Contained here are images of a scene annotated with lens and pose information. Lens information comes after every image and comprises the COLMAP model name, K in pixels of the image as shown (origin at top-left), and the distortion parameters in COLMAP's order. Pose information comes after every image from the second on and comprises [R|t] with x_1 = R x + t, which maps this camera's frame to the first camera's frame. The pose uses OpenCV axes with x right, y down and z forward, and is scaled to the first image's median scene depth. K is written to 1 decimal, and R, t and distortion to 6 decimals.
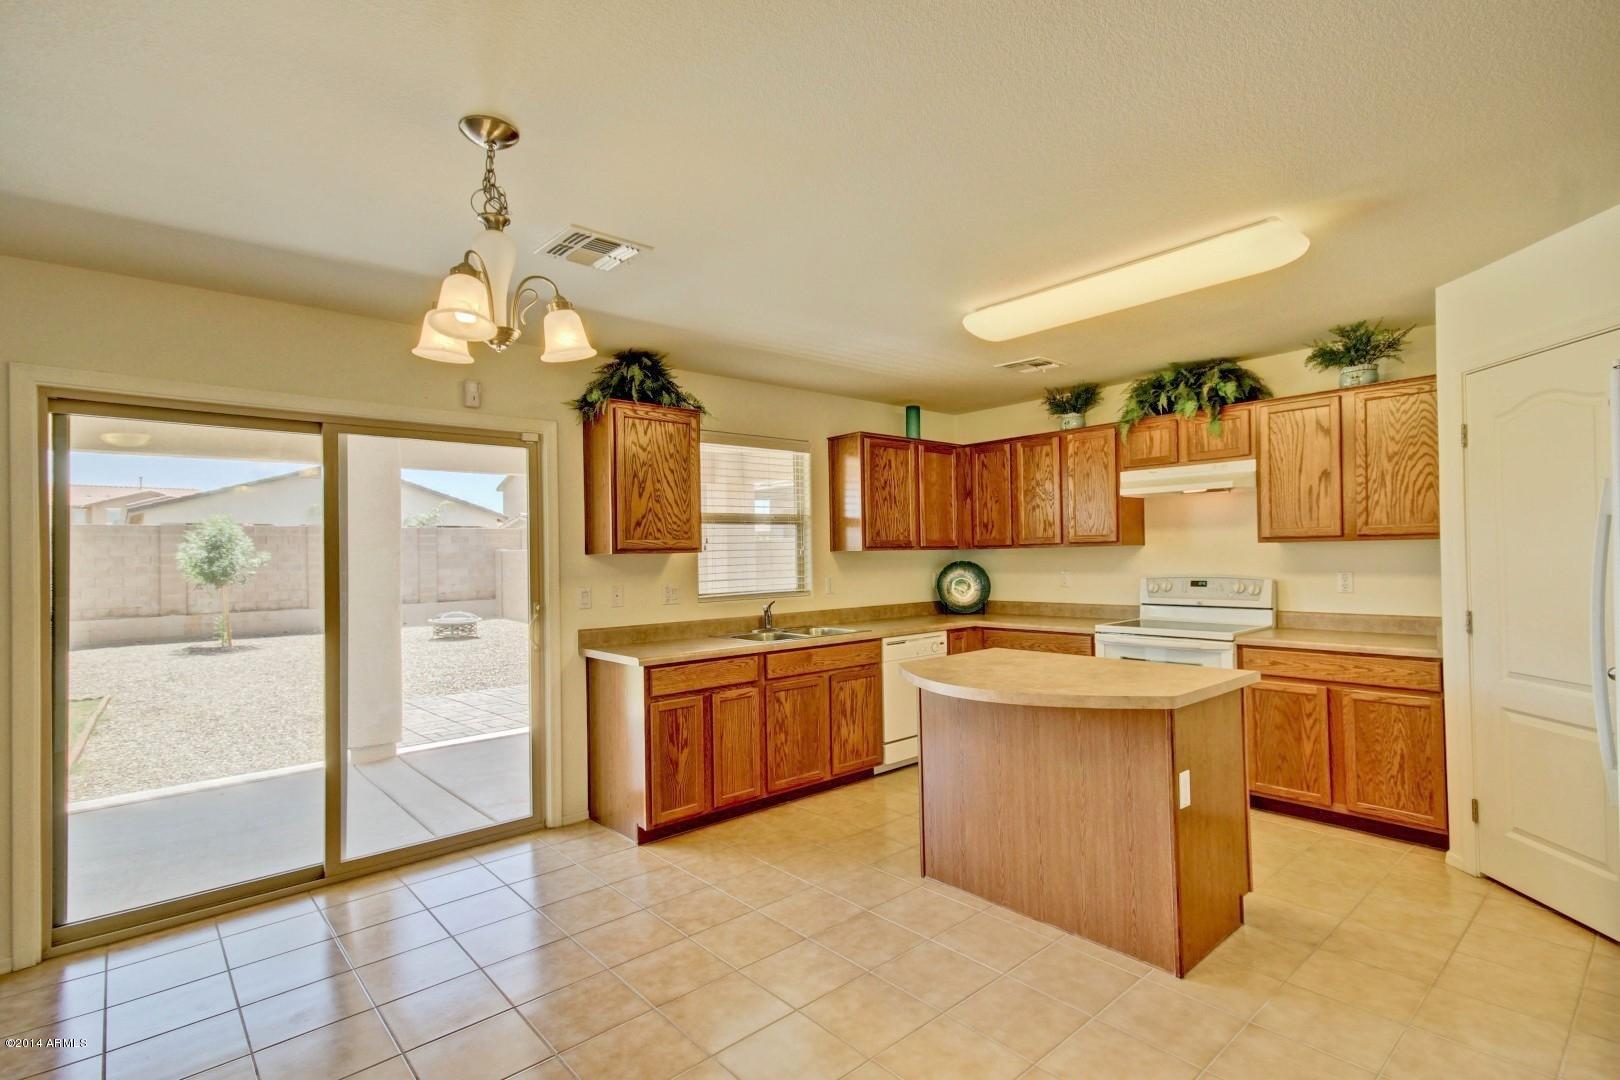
lens RADIAL K [[776.0, 0, 827.5], [0, 776.0, 546.4], [0, 0, 1]] dist [0.017400, 0.000137]
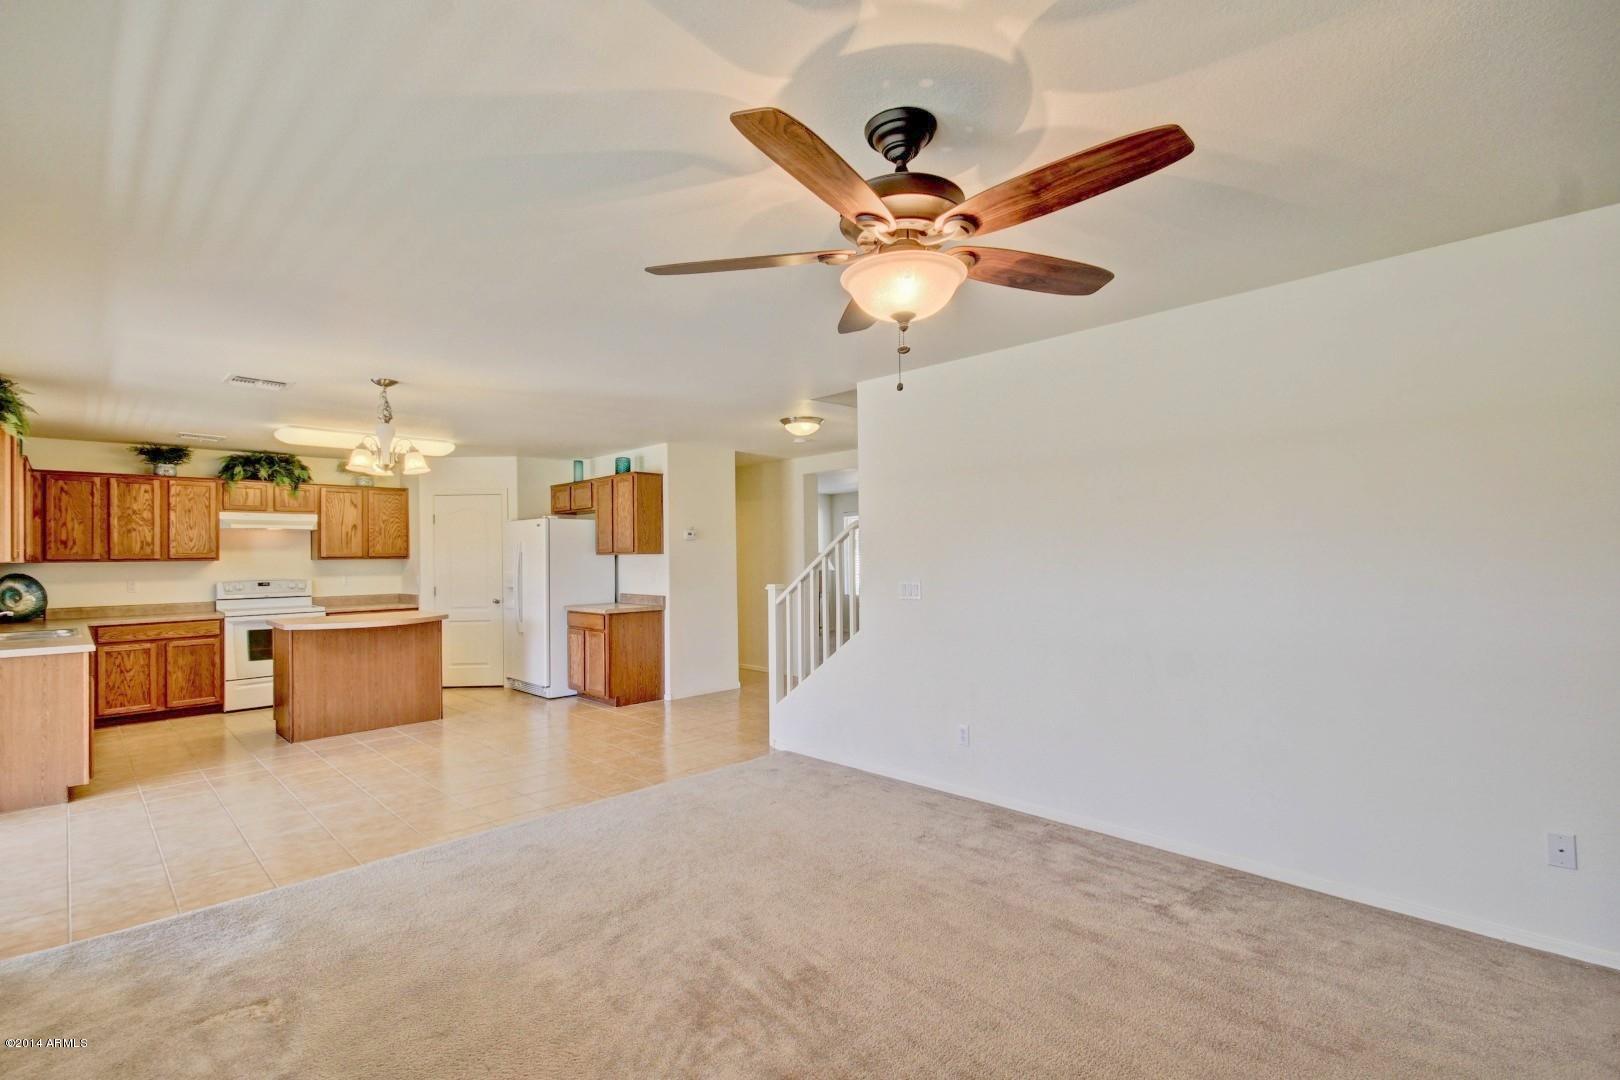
lens RADIAL K [[741.4, 0, 813.5], [0, 741.4, 548.0], [0, 0, 1]] dist [0.005341, 0.000058]
pose [[-0.065174, 0.030841, 0.997397, -1.237300], [0.003231, 0.999524, -0.030696, 0.024368], [-0.997869, 0.001222, -0.065242, -0.060588]]
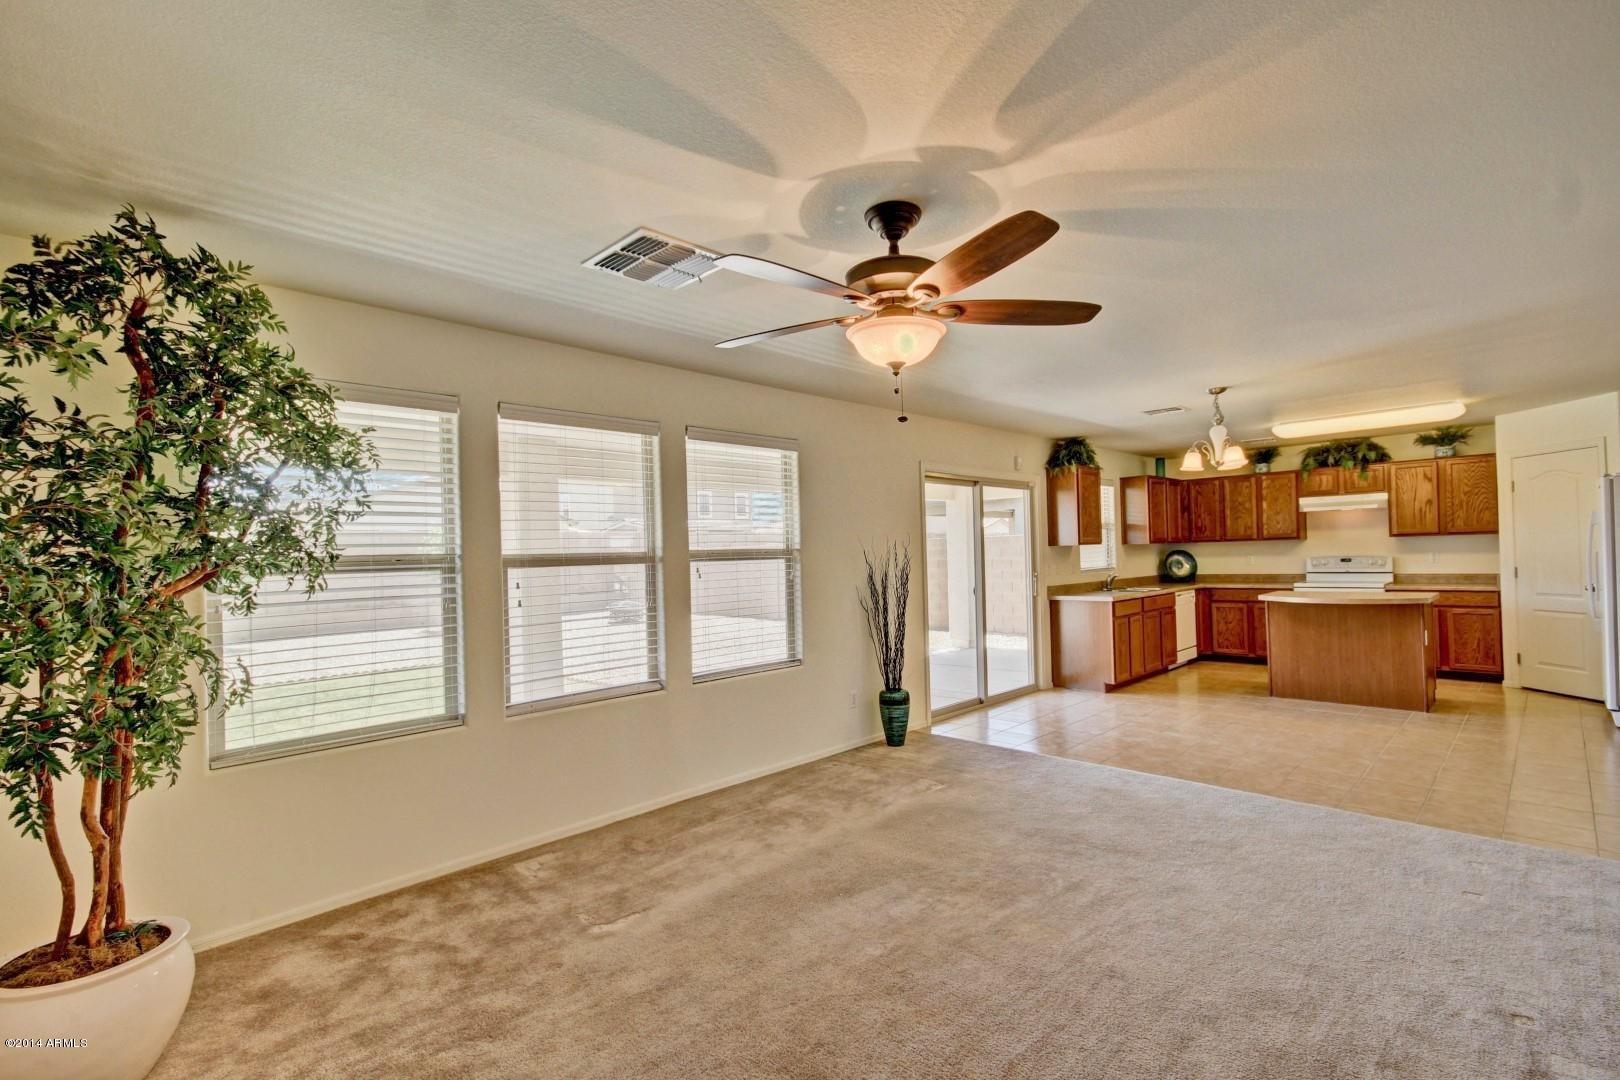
lens RADIAL K [[741.4, 0, 813.5], [0, 741.4, 548.0], [0, 0, 1]] dist [0.005341, 0.000058]
pose [[0.998376, -0.008356, 0.056351, -0.902264], [0.008351, 0.999965, 0.000329, 0.009369], [-0.056351, 0.000142, 0.998411, -0.689692]]
